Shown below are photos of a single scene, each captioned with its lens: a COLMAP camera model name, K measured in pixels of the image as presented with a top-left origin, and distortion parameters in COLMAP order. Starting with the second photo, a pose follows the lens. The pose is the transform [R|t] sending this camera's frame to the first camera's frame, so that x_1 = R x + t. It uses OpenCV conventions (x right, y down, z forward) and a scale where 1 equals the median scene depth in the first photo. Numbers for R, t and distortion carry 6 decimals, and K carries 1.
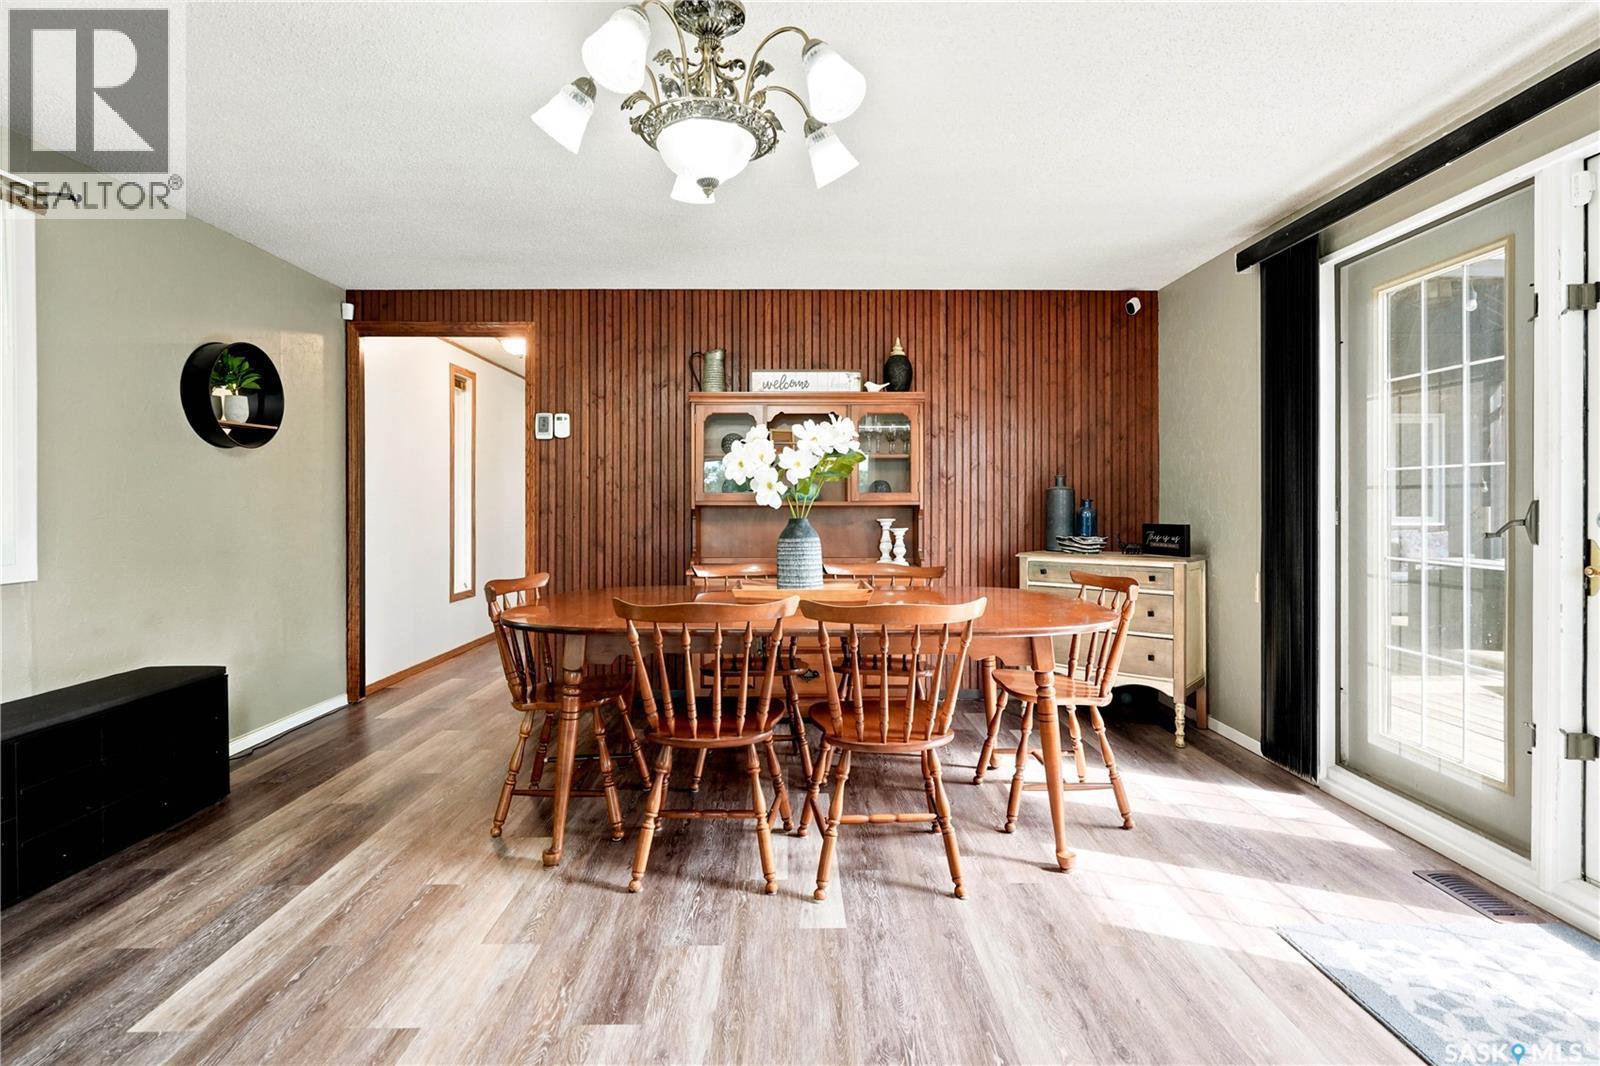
lens RADIAL K [[740.3, 0, 808.5], [0, 740.3, 516.8], [0, 0, 1]] dist [0.000393, -0.000140]
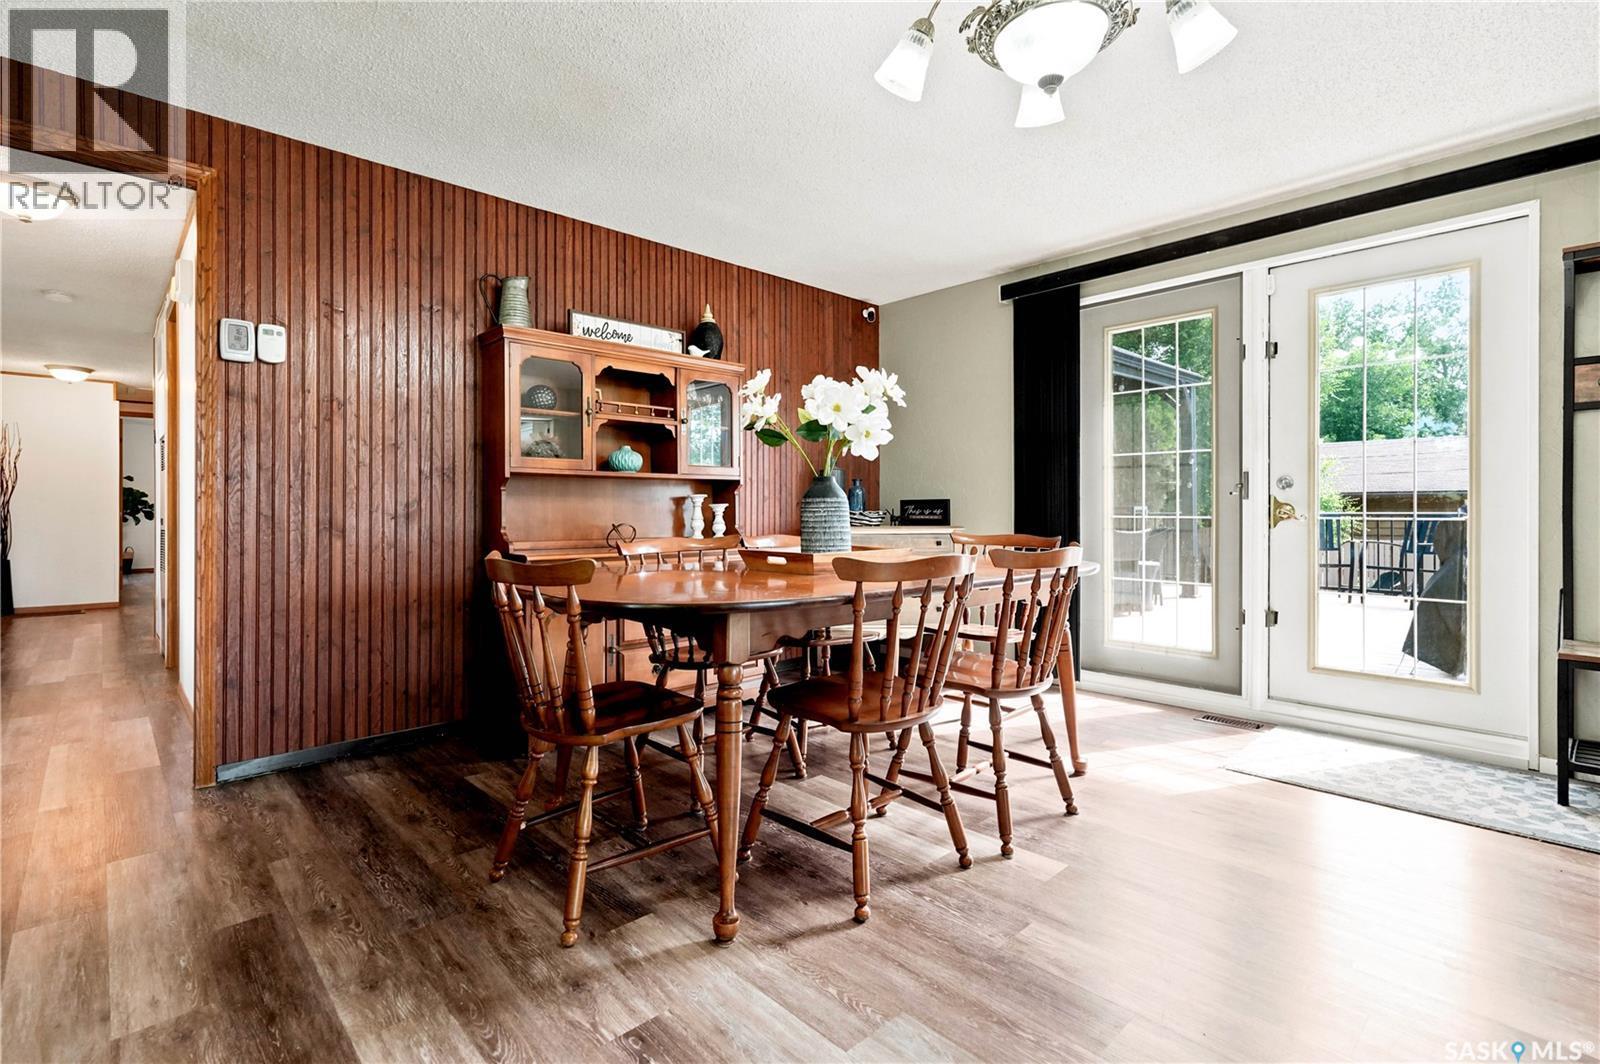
lens RADIAL K [[740.3, 0, 773.7], [0, 740.3, 509.8], [0, 0, 1]] dist [0.000393, -0.000140]
pose [[0.744269, -0.000305, 0.667880, -0.439755], [0.007670, 0.999938, -0.008091, 0.029778], [-0.667836, 0.011144, 0.744225, 0.231791]]
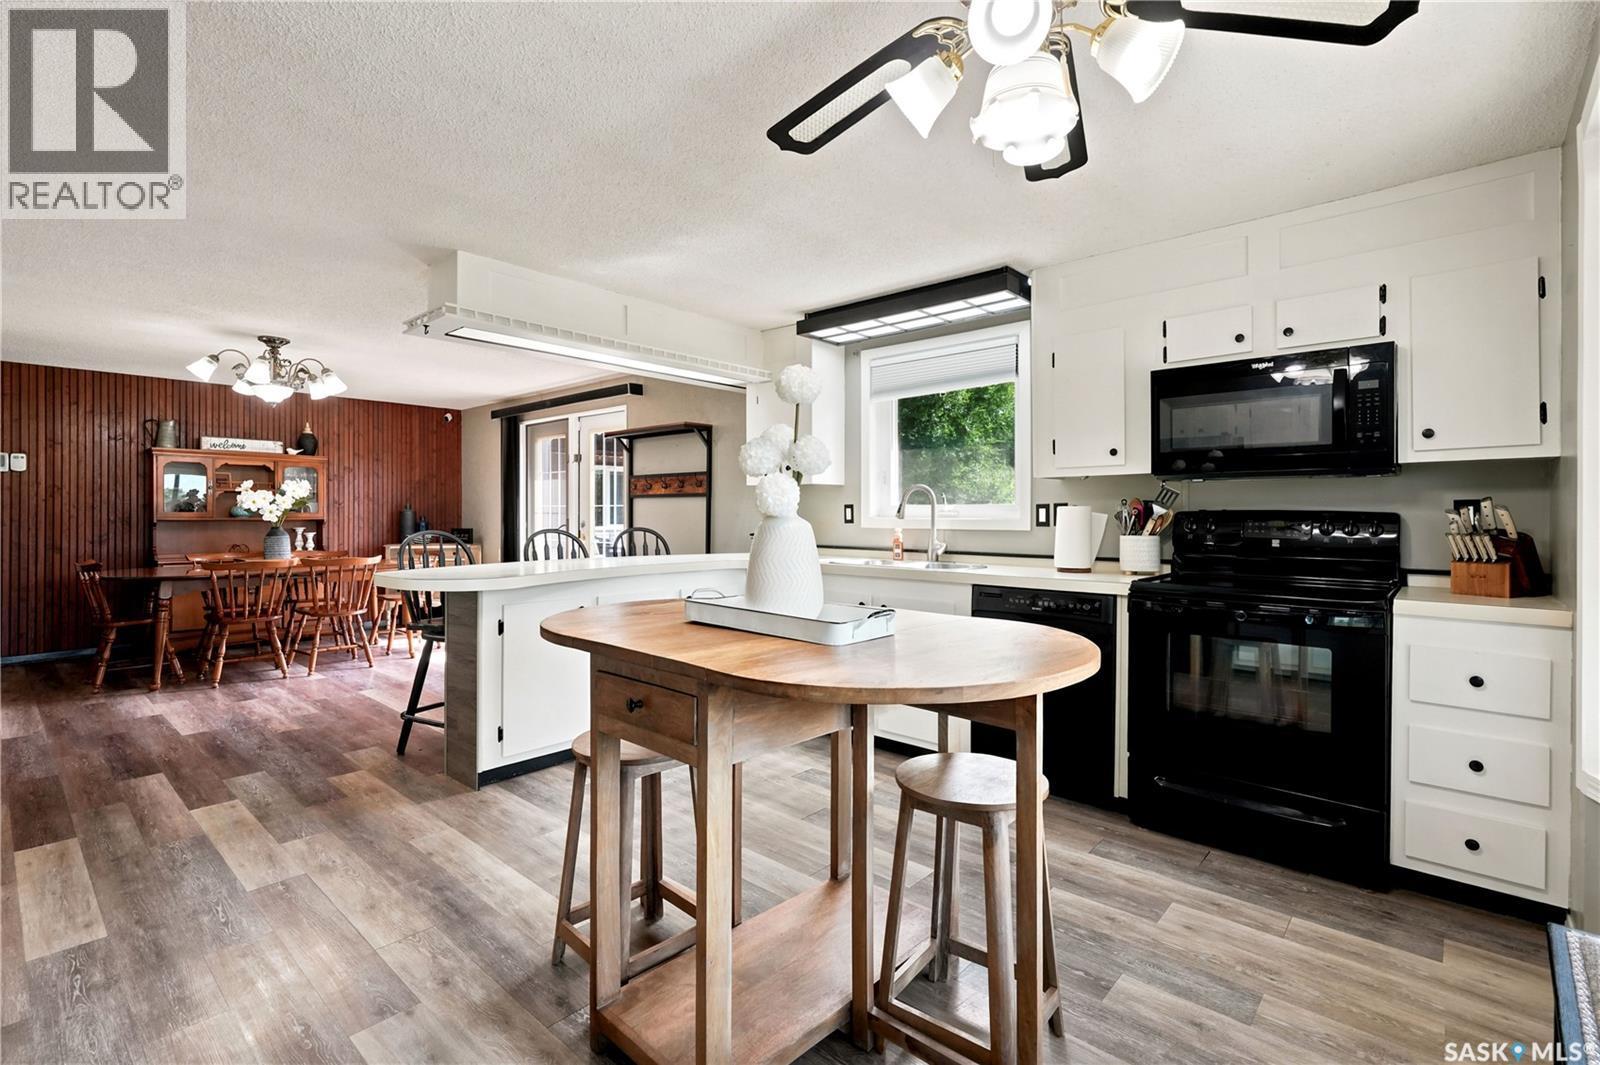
lens RADIAL K [[740.3, 0, 808.3], [0, 740.3, 516.2], [0, 0, 1]] dist [0.000393, -0.000140]
pose [[0.673881, 0.000146, 0.738840, -0.361456], [0.006350, 0.999962, -0.005989, -0.005705], [-0.738813, 0.008728, 0.673854, -1.008453]]
